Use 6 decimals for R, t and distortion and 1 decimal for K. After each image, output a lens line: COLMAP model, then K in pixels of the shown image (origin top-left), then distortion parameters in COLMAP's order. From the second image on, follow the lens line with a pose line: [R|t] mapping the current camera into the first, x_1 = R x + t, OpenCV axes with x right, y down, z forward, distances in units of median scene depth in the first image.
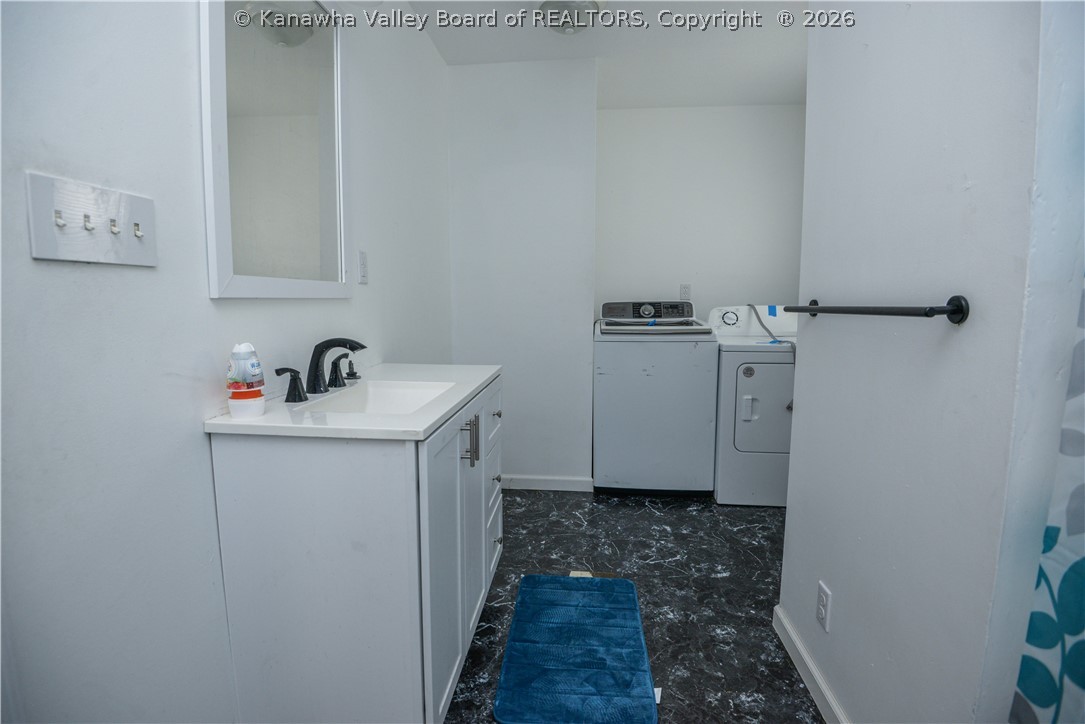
lens RADIAL K [[491.1, 0, 544.0], [0, 491.1, 347.4], [0, 0, 1]] dist [-0.031576, -0.000070]
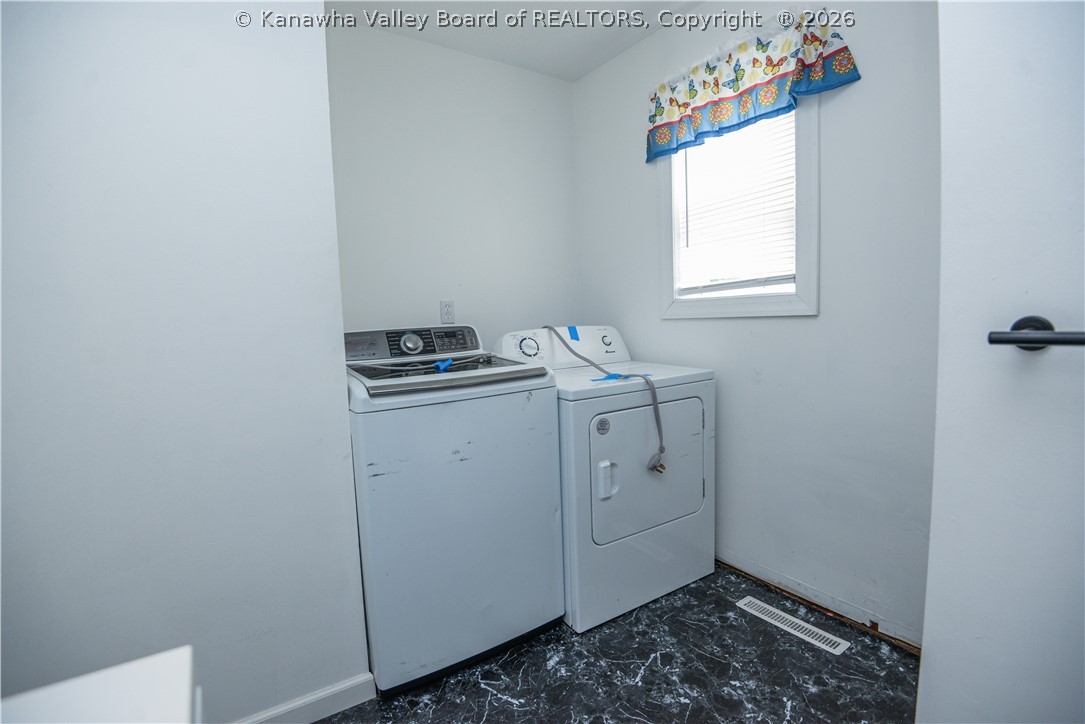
lens RADIAL K [[491.1, 0, 544.0], [0, 491.1, 347.4], [0, 0, 1]] dist [-0.031576, -0.000070]
pose [[0.773809, -0.068785, 0.629673, -0.057368], [0.094814, 0.995465, -0.007774, -0.055053], [-0.626283, 0.065717, 0.776821, 0.464555]]
